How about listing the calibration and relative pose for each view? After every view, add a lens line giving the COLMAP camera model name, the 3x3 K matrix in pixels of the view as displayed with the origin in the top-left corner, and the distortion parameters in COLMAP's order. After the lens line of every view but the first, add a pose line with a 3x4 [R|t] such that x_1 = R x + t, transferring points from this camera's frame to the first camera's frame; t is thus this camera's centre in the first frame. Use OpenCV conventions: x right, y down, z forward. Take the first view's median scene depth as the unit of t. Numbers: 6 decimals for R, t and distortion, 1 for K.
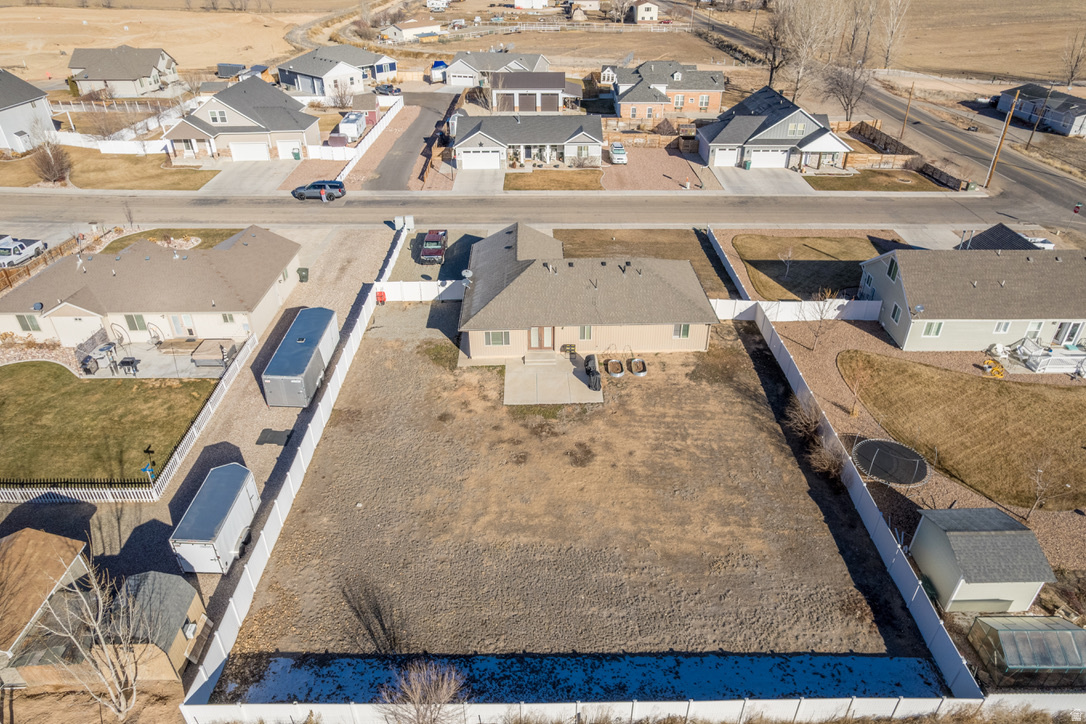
lens RADIAL K [[699.6, 0, 546.9], [0, 699.6, 366.0], [0, 0, 1]] dist [-0.076773, 0.073618]
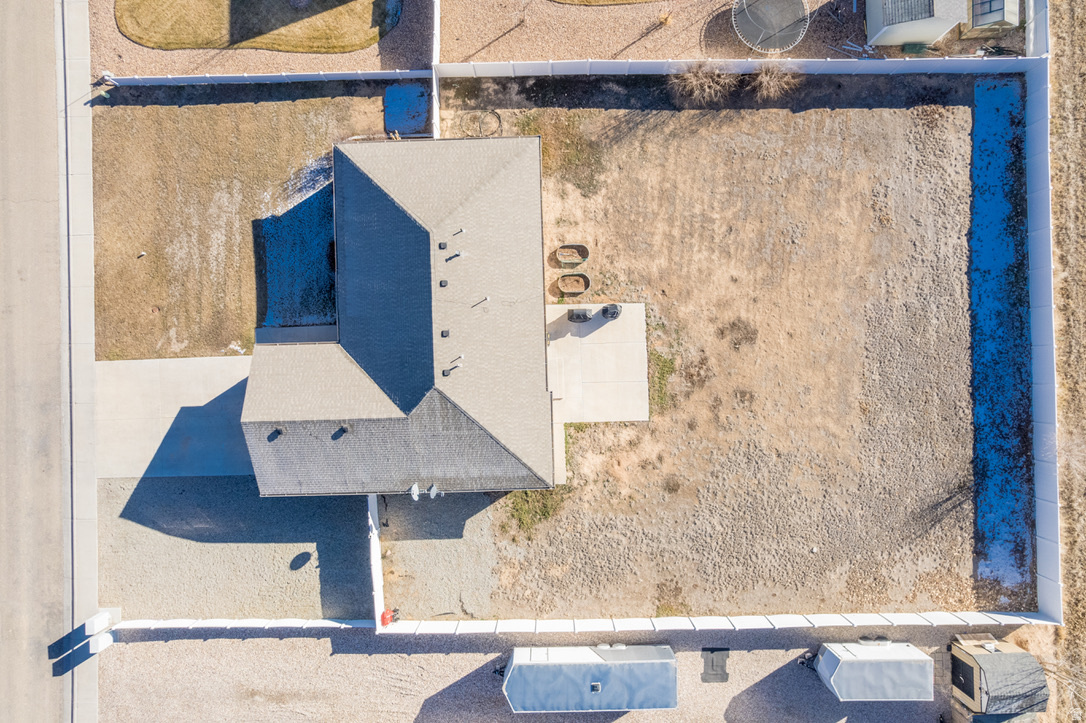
lens RADIAL K [[699.6, 0, 546.9], [0, 699.6, 365.5], [0, 0, 1]] dist [-0.076773, 0.073618]
pose [[-0.003182, -0.999995, 0.000039, 0.005014], [0.538201, -0.001680, 0.842815, -0.654344], [-0.842810, 0.002703, 0.538204, 0.575863]]
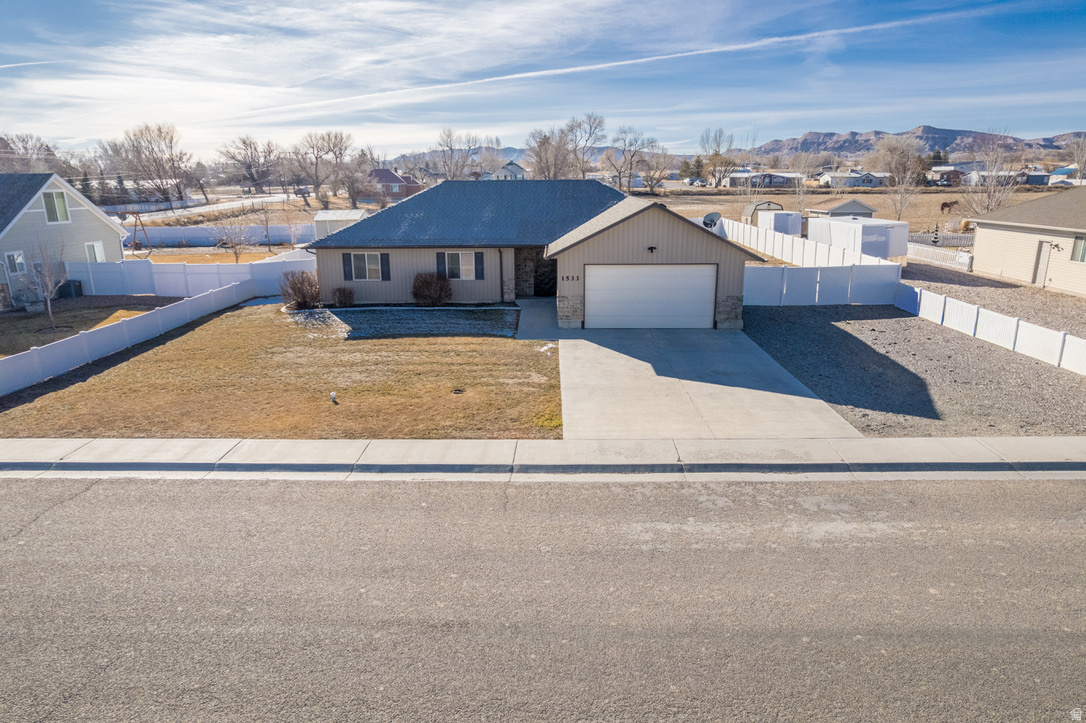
lens RADIAL K [[695.1, 0, 546.0], [0, 695.1, 366.0], [0, 0, 1]] dist [-0.077827, 0.074712]
pose [[-0.999158, -0.000794, 0.041015, 0.006332], [0.029655, 0.676858, 0.735516, -0.521869], [-0.028345, 0.736113, -0.676265, 1.597413]]
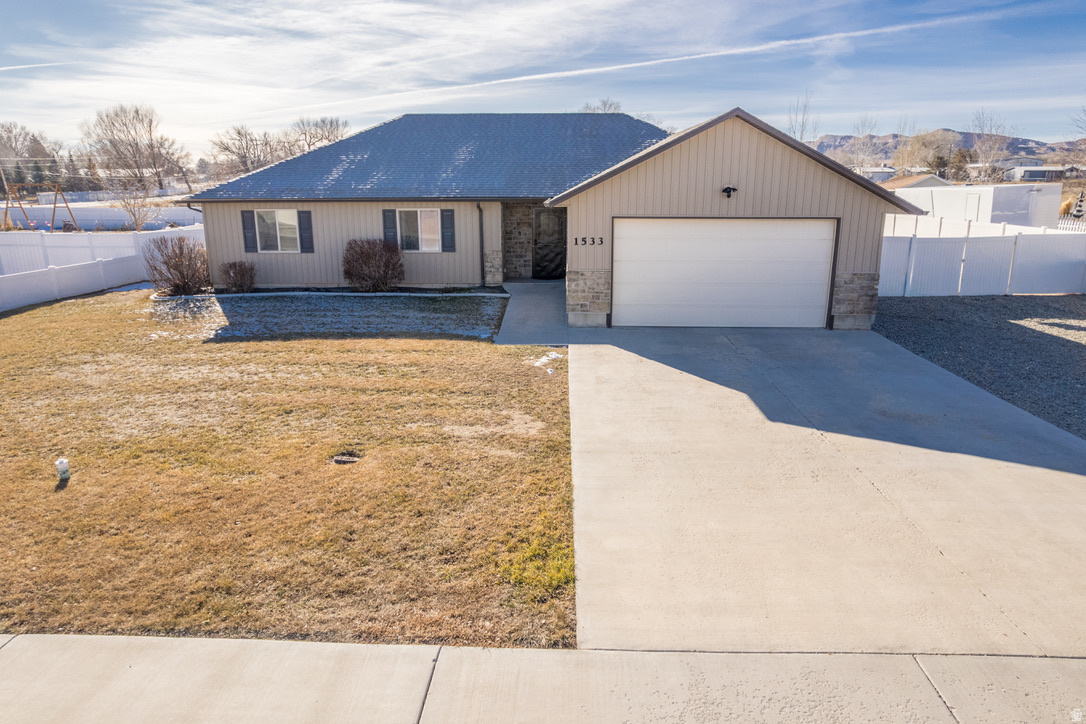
lens RADIAL K [[699.5, 0, 546.2], [0, 699.5, 373.4], [0, 0, 1]] dist [-0.082345, 0.079695]
pose [[-0.998435, -0.010111, 0.055001, 0.010632], [0.033848, 0.673646, 0.738279, -0.378989], [-0.044516, 0.738985, -0.672250, 1.455013]]
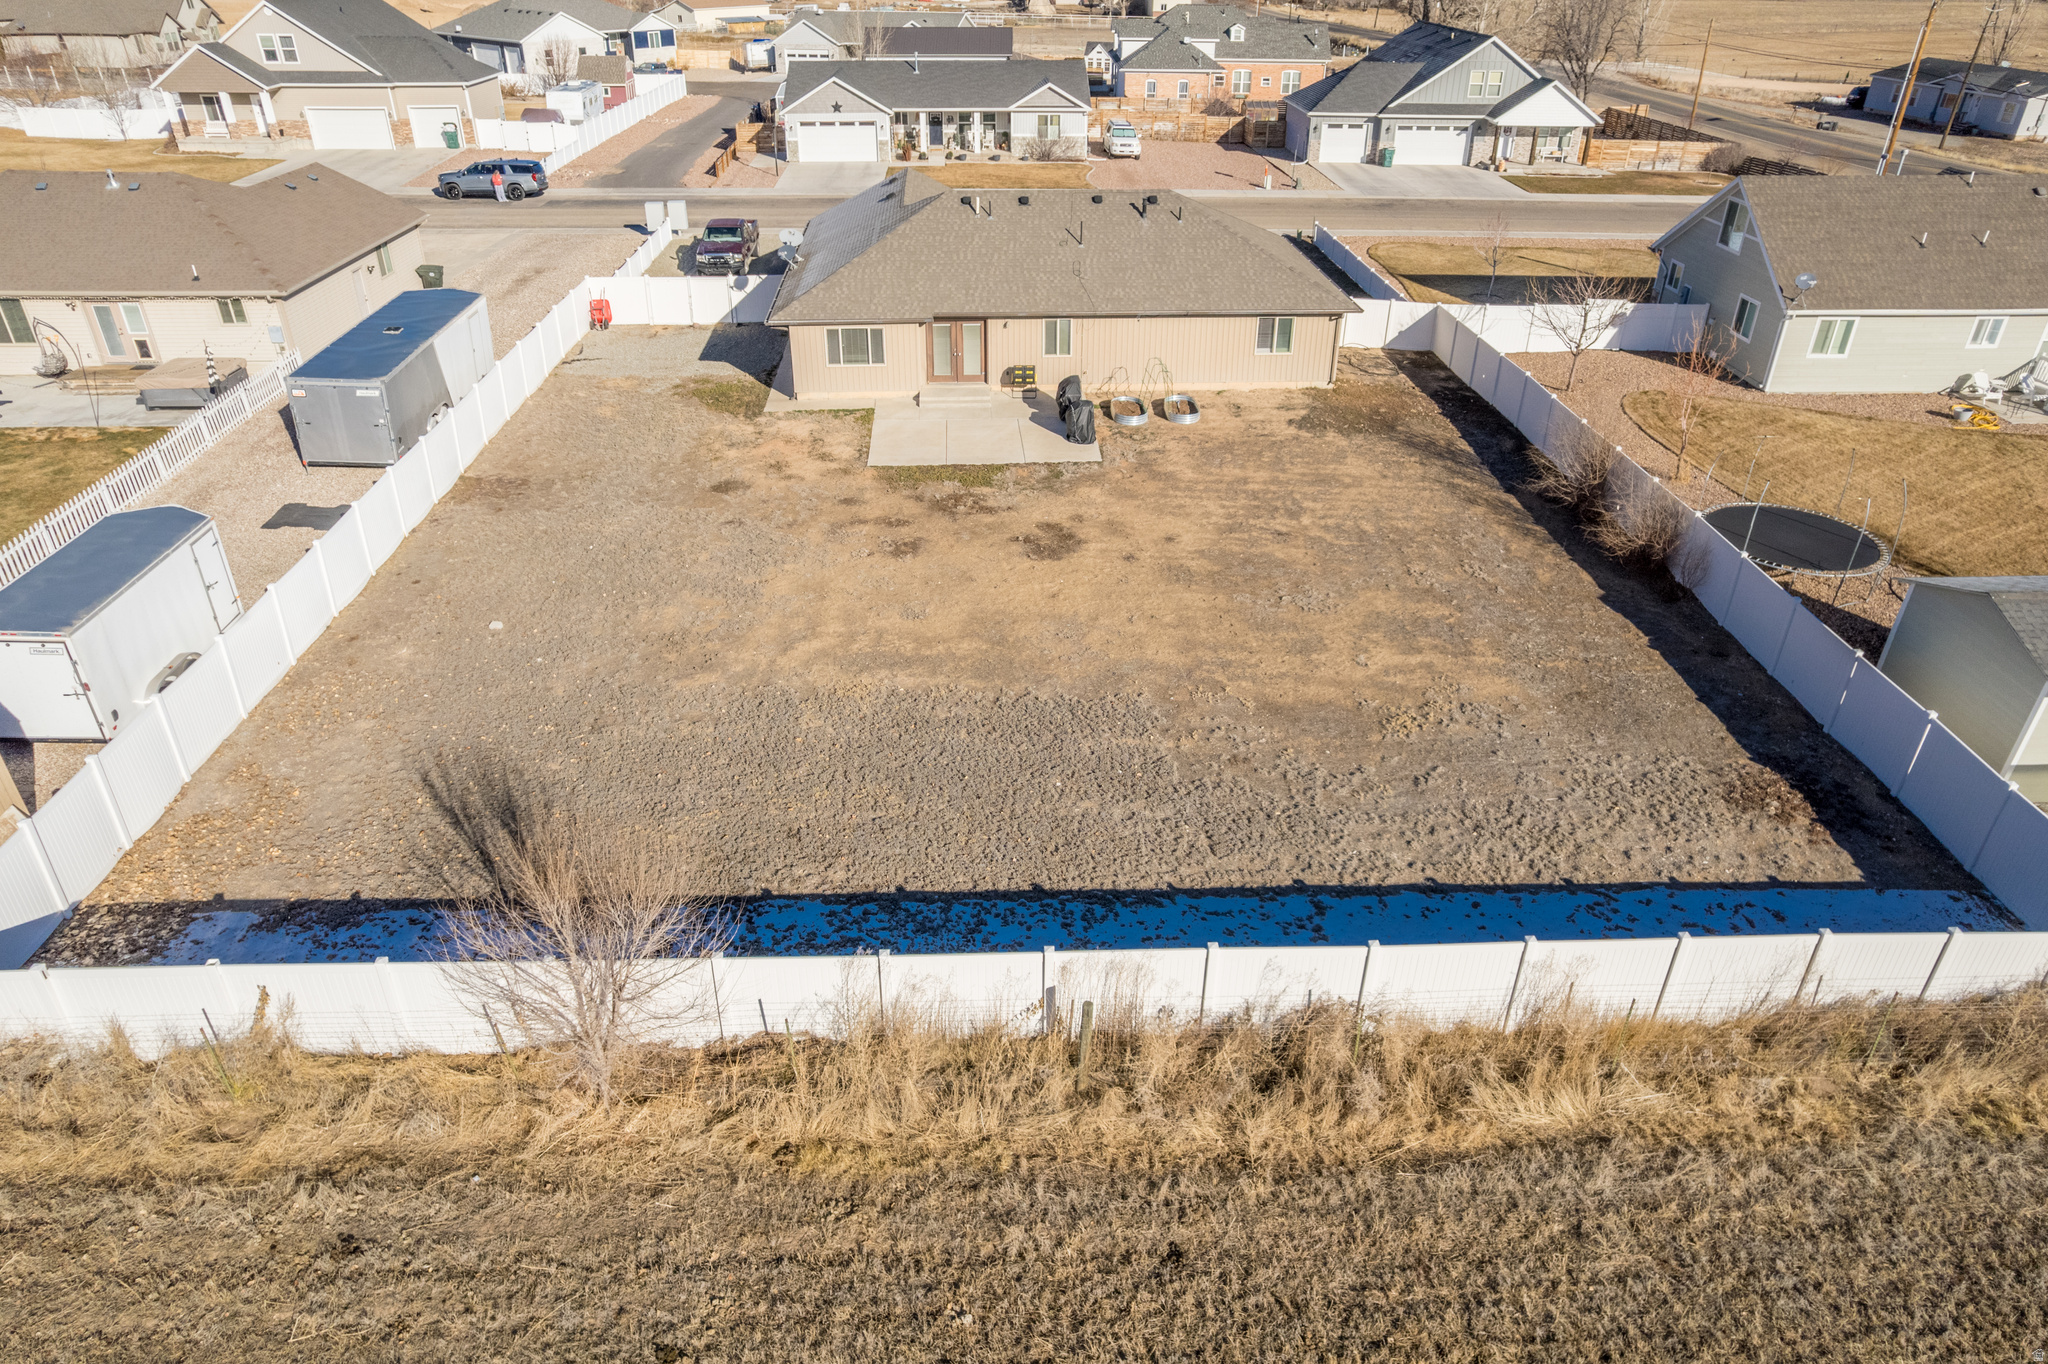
lens RADIAL K [[1326.2, 0, 1030.7], [0, 1326.2, 692.5], [0, 0, 1]] dist [-0.074429, 0.072916]
pose [[0.999387, -0.008879, 0.033877, 0.007867], [0.009855, 0.999538, -0.028755, 0.194442], [-0.033606, 0.029071, 0.999012, 0.175053]]
